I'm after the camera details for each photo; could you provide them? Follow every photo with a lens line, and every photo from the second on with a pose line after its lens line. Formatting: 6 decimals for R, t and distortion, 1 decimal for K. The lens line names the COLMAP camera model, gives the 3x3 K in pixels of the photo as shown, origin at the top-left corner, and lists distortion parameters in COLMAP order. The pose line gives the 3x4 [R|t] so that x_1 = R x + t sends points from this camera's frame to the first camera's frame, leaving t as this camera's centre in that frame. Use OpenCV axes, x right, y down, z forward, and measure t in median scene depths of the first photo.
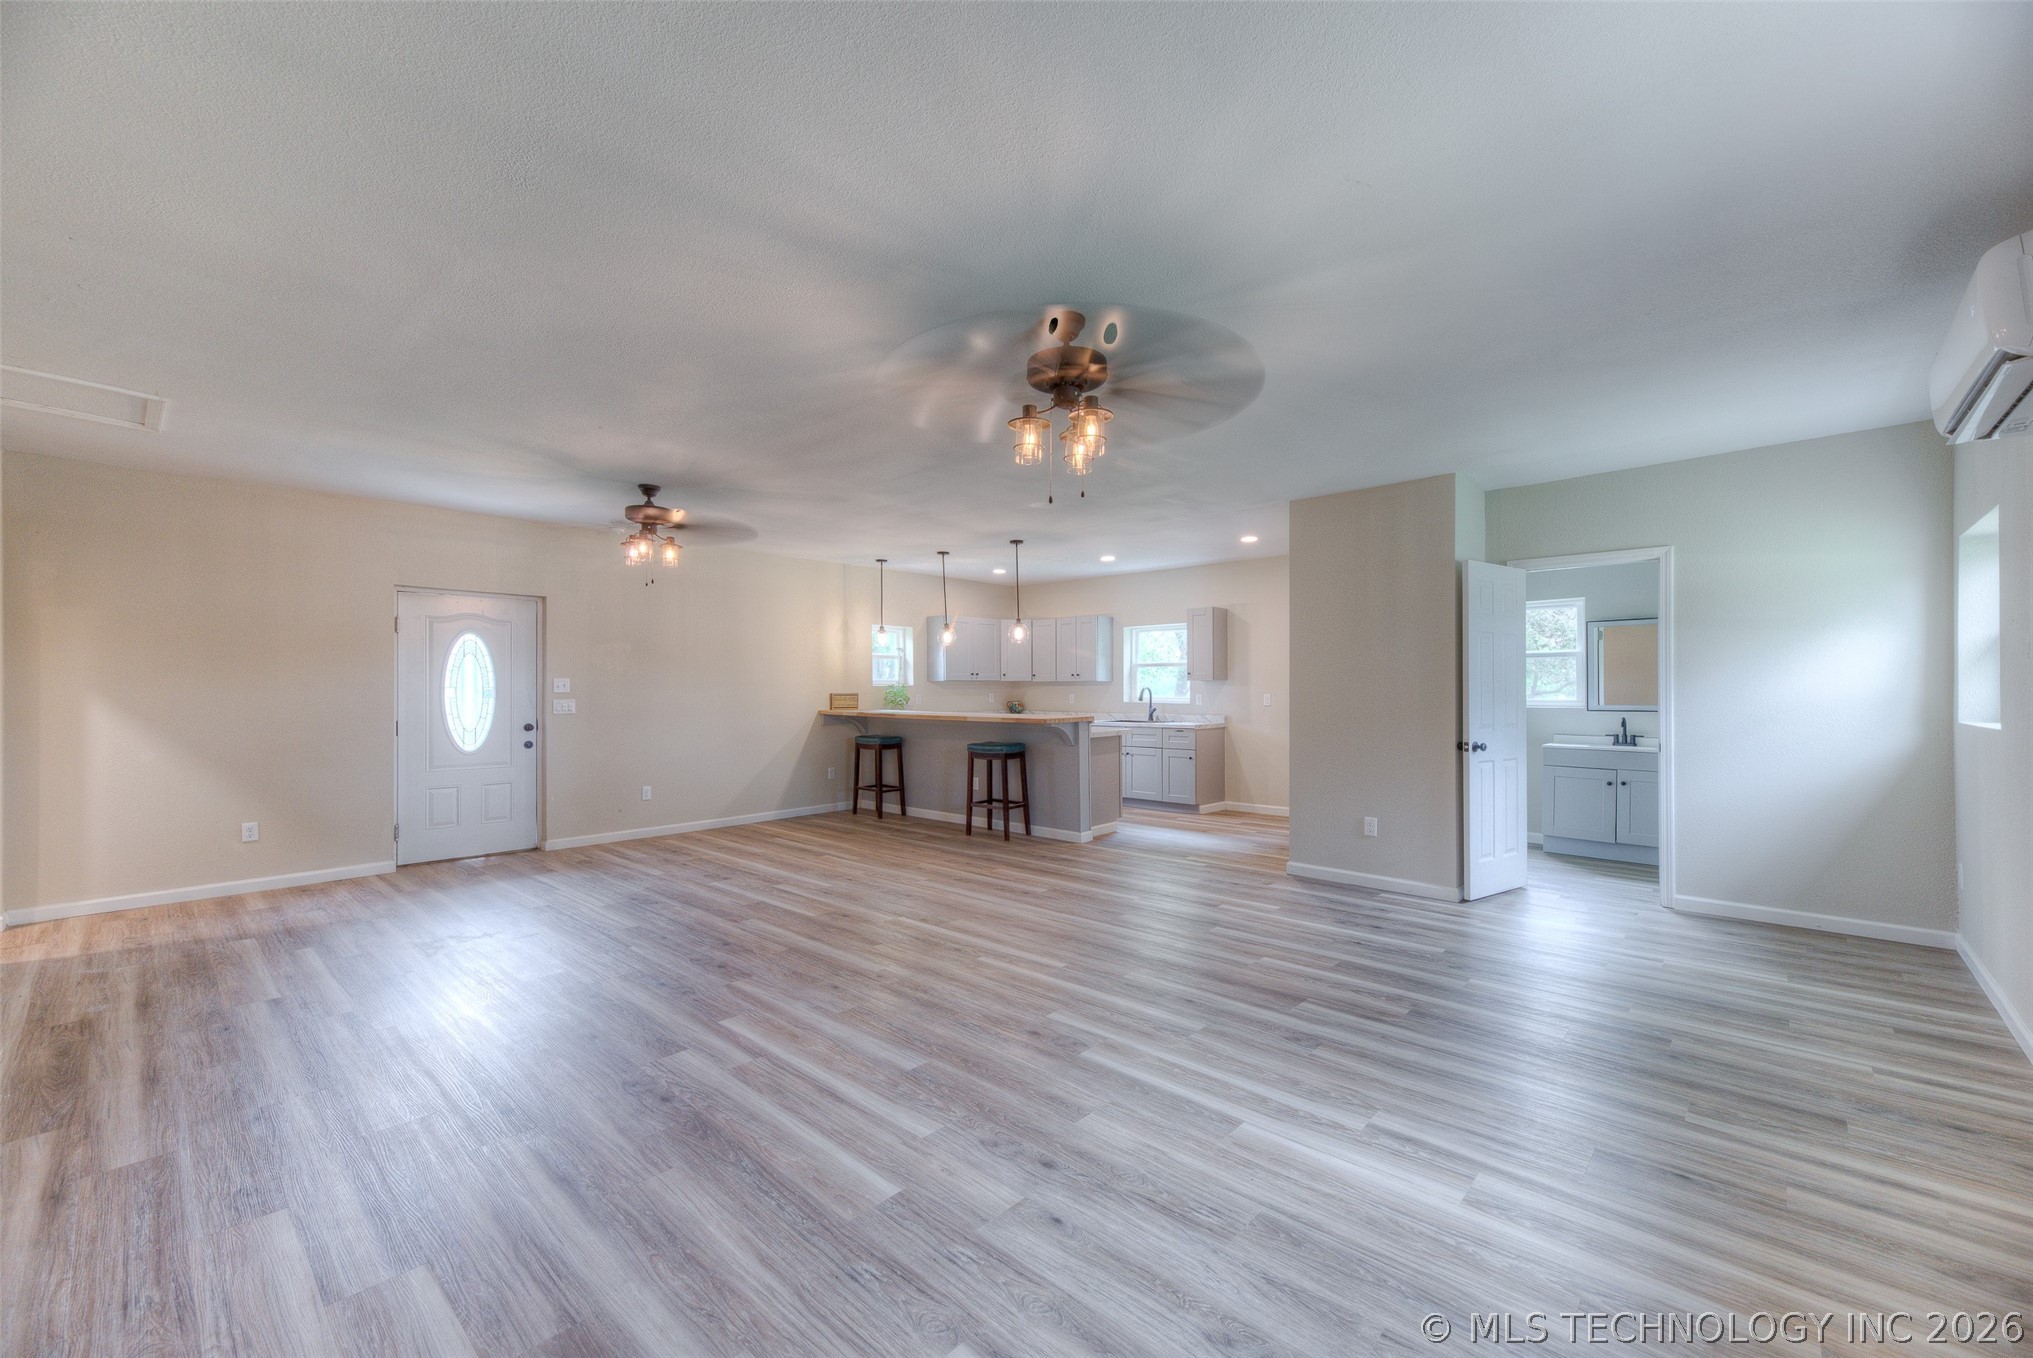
lens RADIAL K [[804.2, 0, 1016.5], [0, 804.2, 684.7], [0, 0, 1]] dist [0.012270, -0.001901]
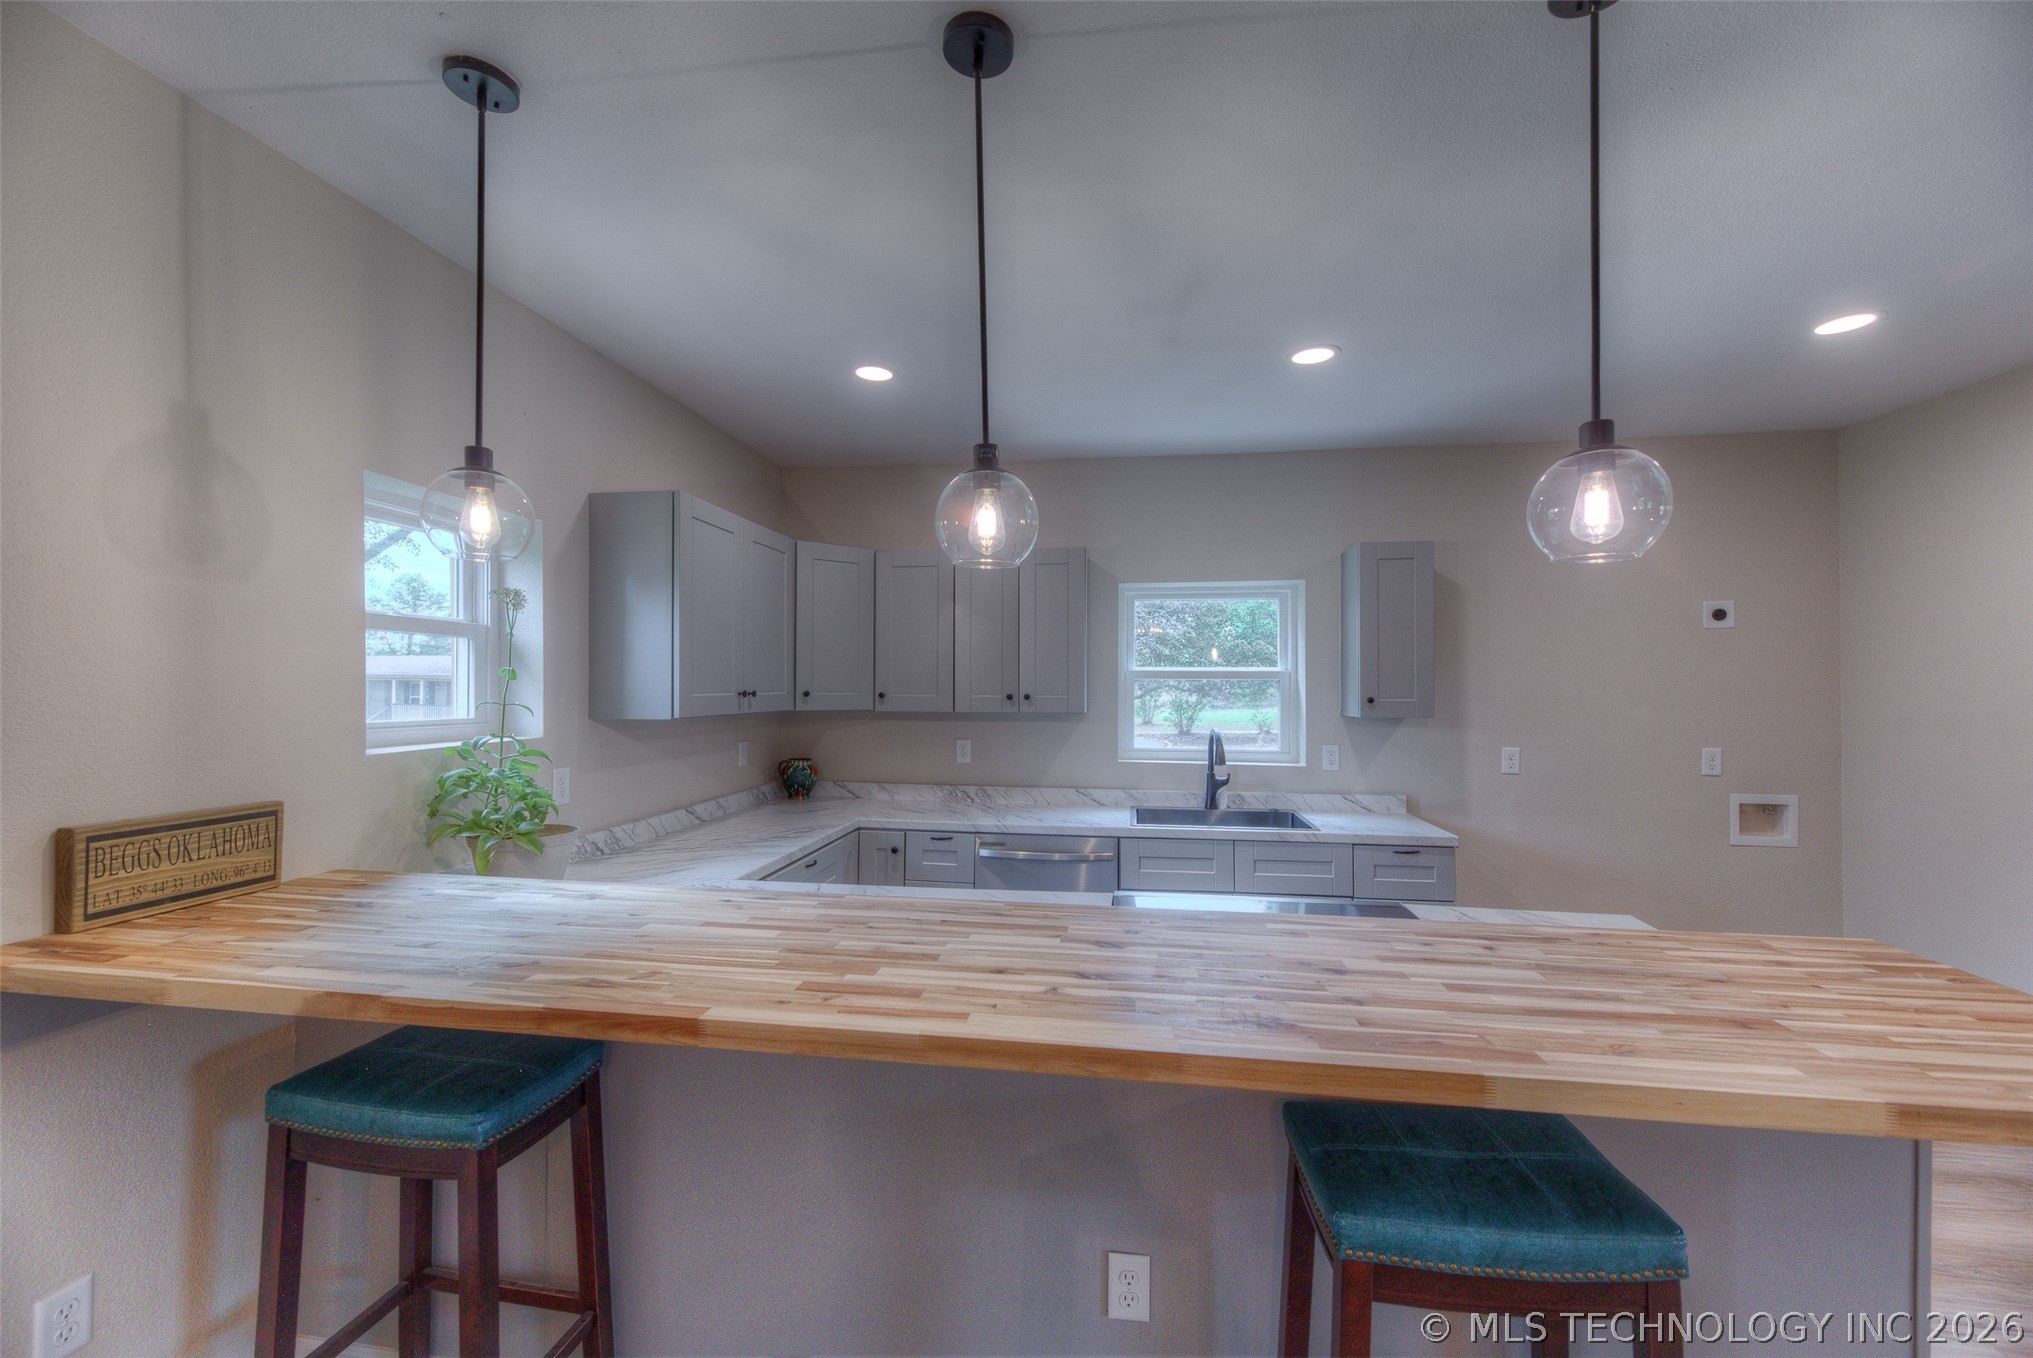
lens RADIAL K [[804.2, 0, 1013.6], [0, 804.2, 683.8], [0, 0, 1]] dist [0.012270, -0.001901]
pose [[0.828898, 0.008438, 0.559336, -0.153443], [-0.008856, 0.999959, -0.001962, -0.018318], [-0.559329, -0.003327, 0.828939, 0.710252]]
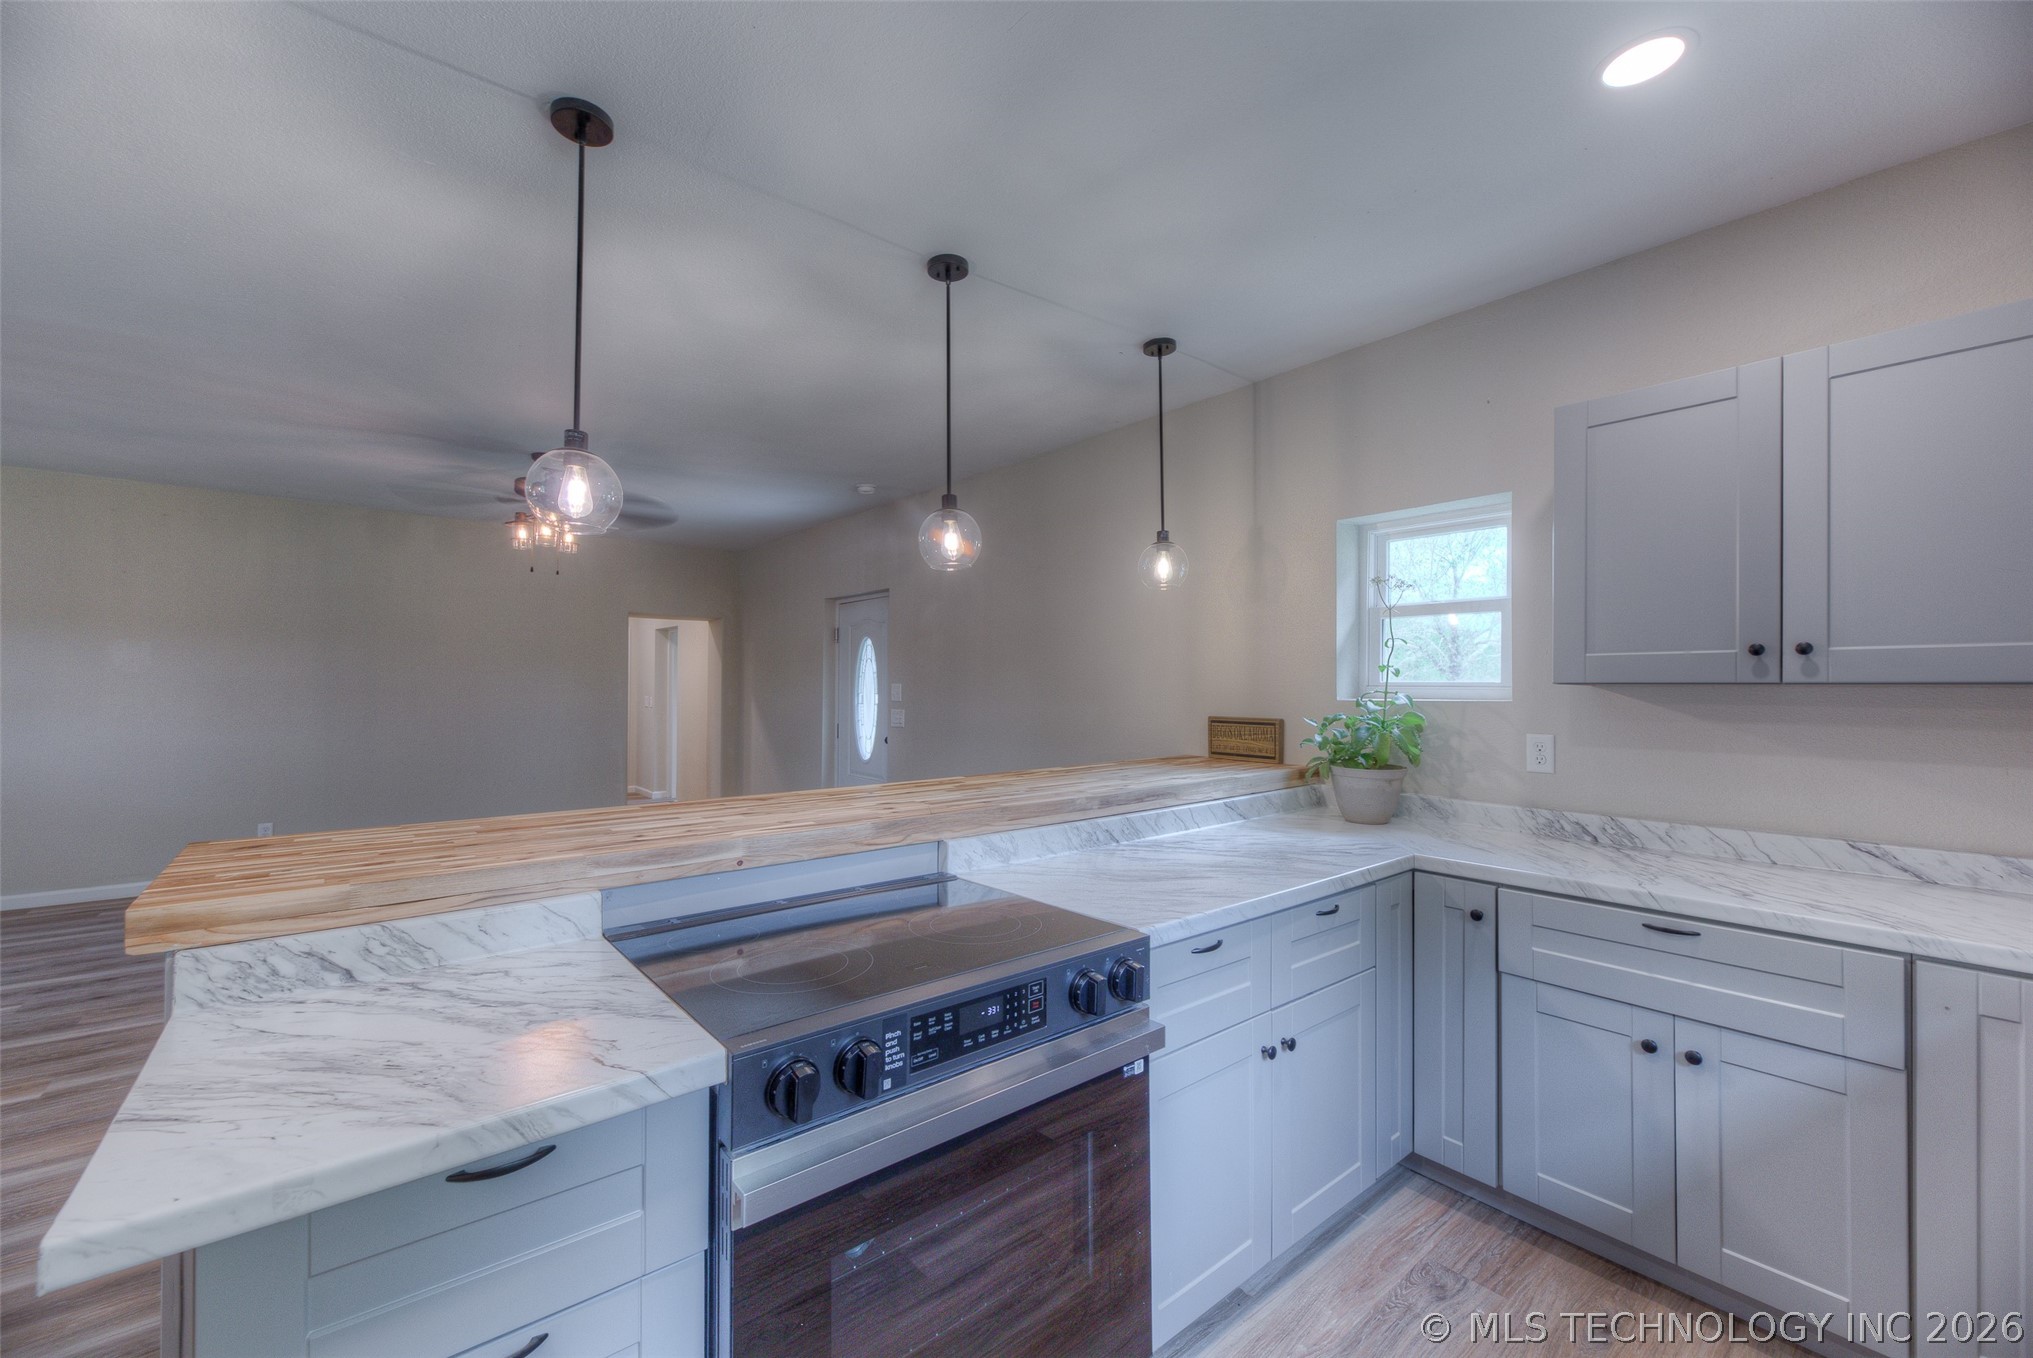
lens RADIAL K [[804.2, 0, 1015.2], [0, 804.2, 684.7], [0, 0, 1]] dist [0.012270, -0.001901]
pose [[-0.133382, -0.002253, -0.991062, 0.175398], [-0.002100, 0.999996, -0.001990, -0.003889], [0.991063, 0.001815, -0.133386, 0.894313]]
